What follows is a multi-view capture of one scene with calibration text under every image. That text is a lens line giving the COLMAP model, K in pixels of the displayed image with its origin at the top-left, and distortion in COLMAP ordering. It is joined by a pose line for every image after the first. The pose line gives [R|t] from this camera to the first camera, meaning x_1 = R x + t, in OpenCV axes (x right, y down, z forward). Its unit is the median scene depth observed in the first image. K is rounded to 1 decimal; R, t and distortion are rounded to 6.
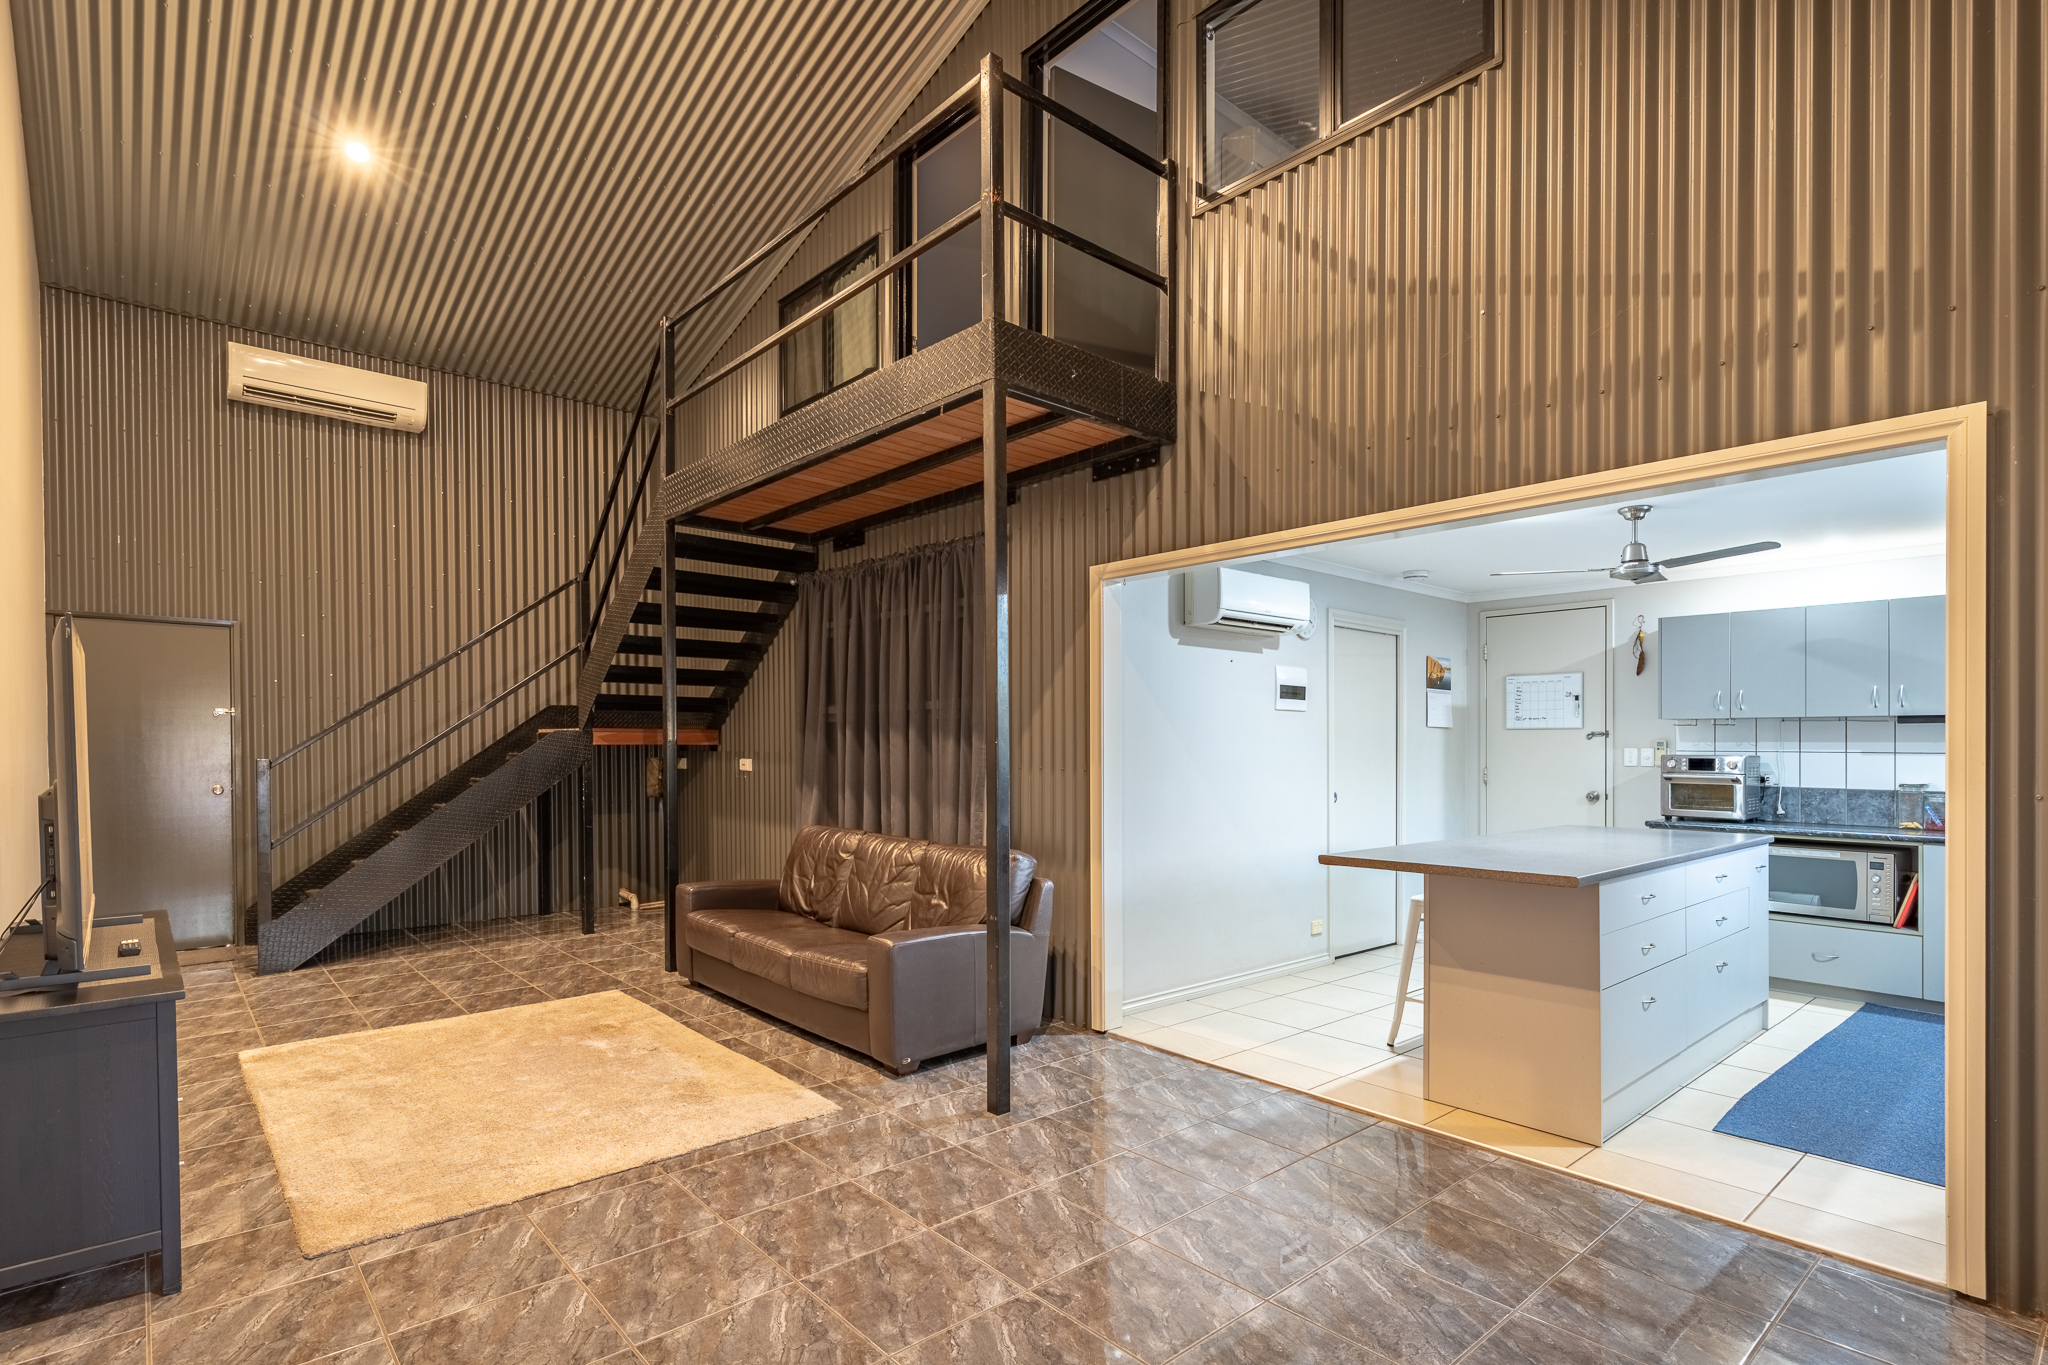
lens RADIAL K [[1007.4, 0, 1020.5], [0, 1007.4, 708.0], [0, 0, 1]] dist [0.000239, -0.000100]
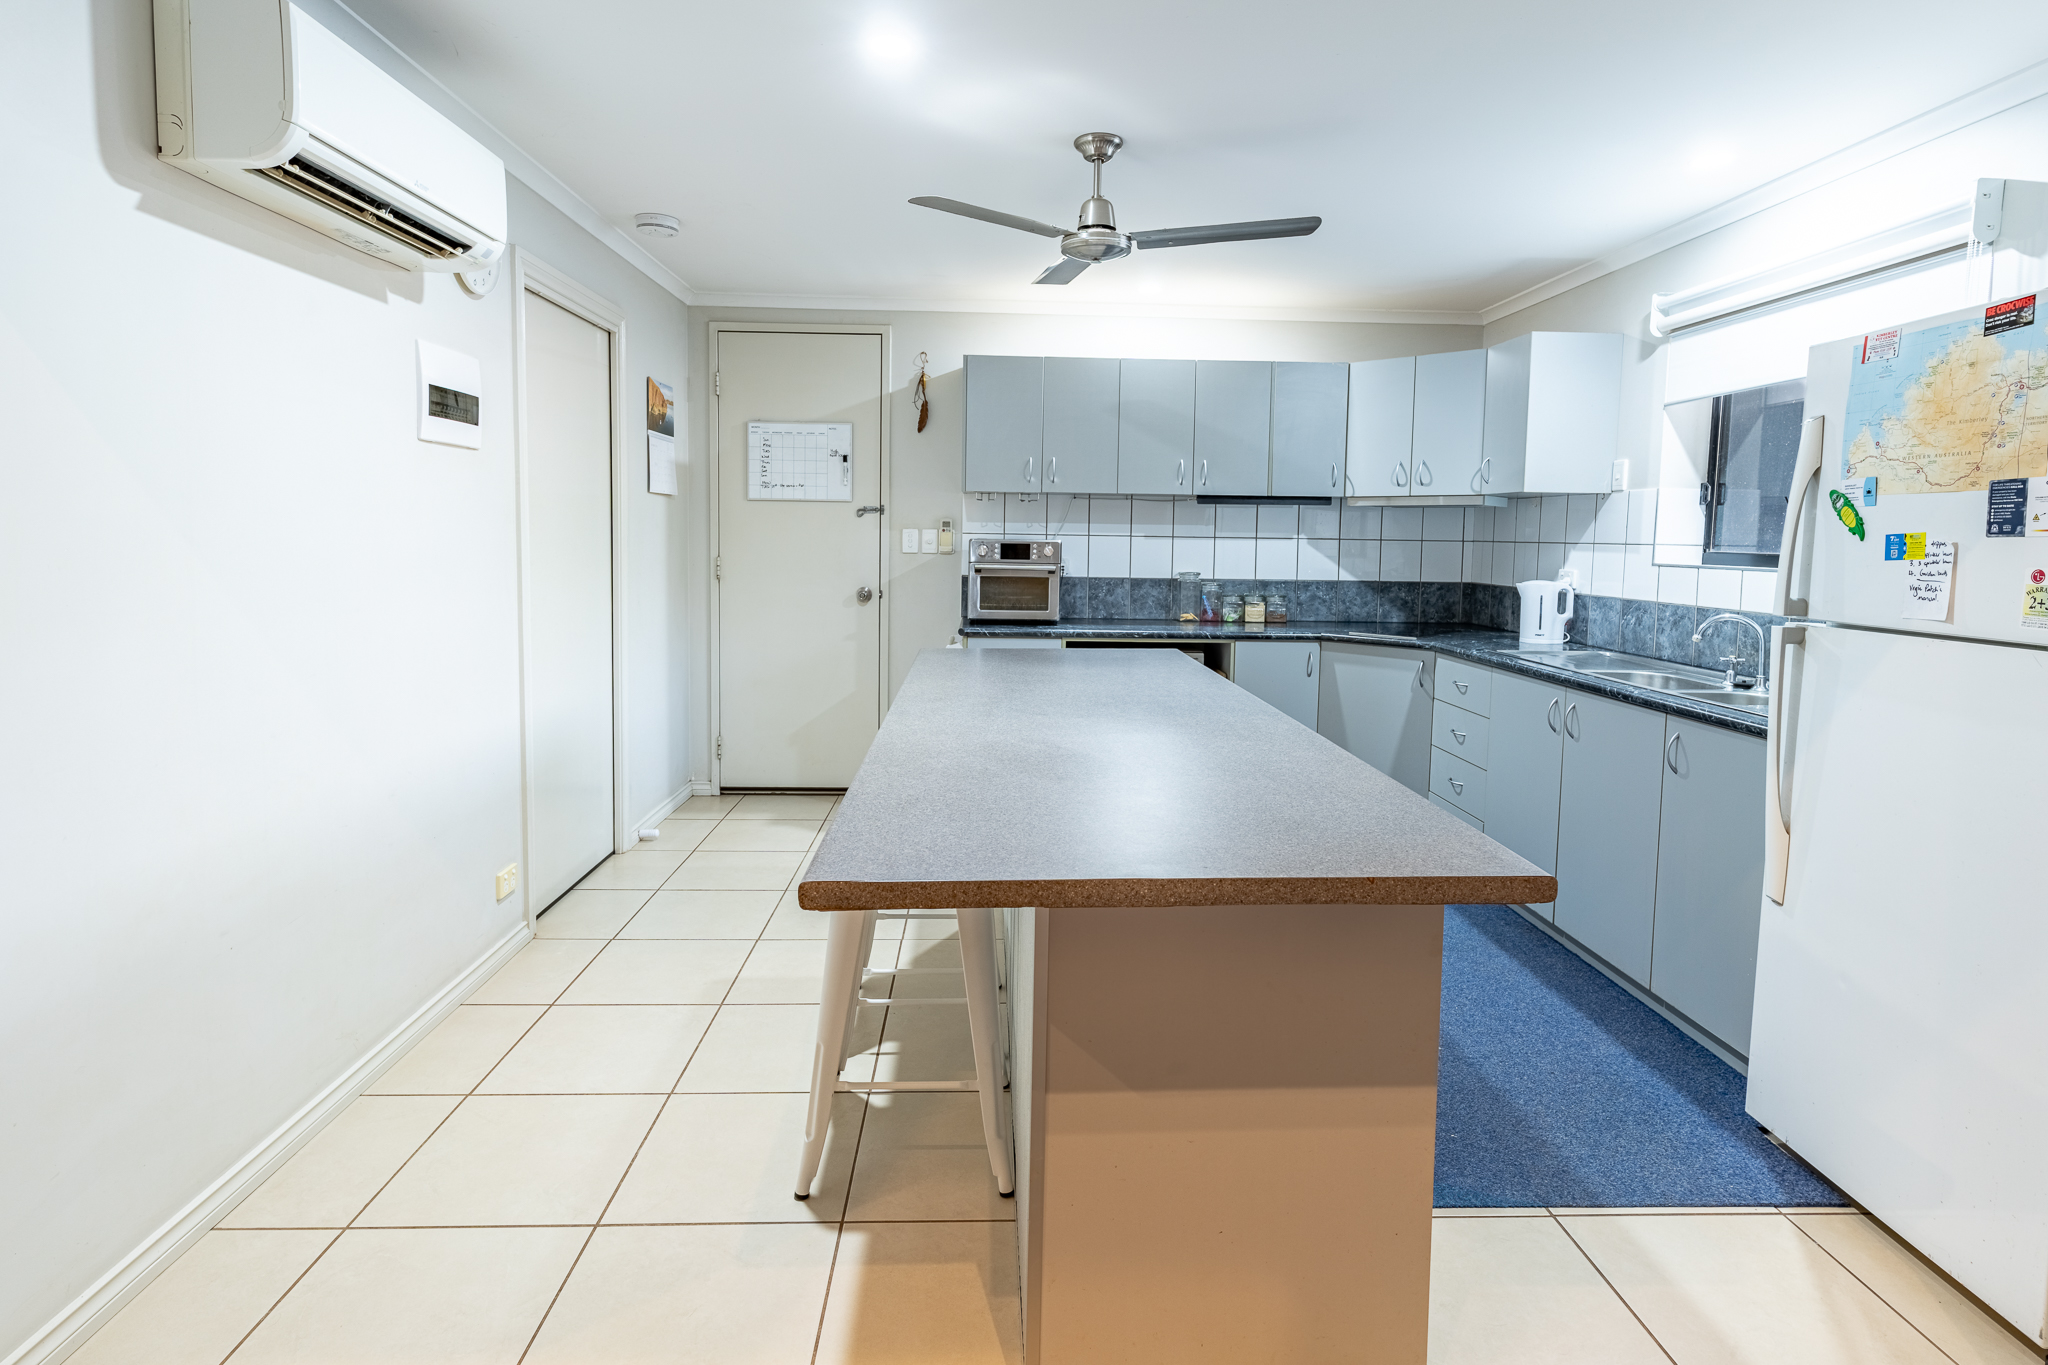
lens RADIAL K [[1034.1, 0, 1022.7], [0, 1034.1, 606.6], [0, 0, 1]] dist [0.000185, -0.000285]
pose [[0.632698, -0.052535, 0.772615, 0.062985], [-0.039771, 0.994175, 0.100169, 0.018079], [-0.773377, -0.094104, 0.626923, 0.485177]]
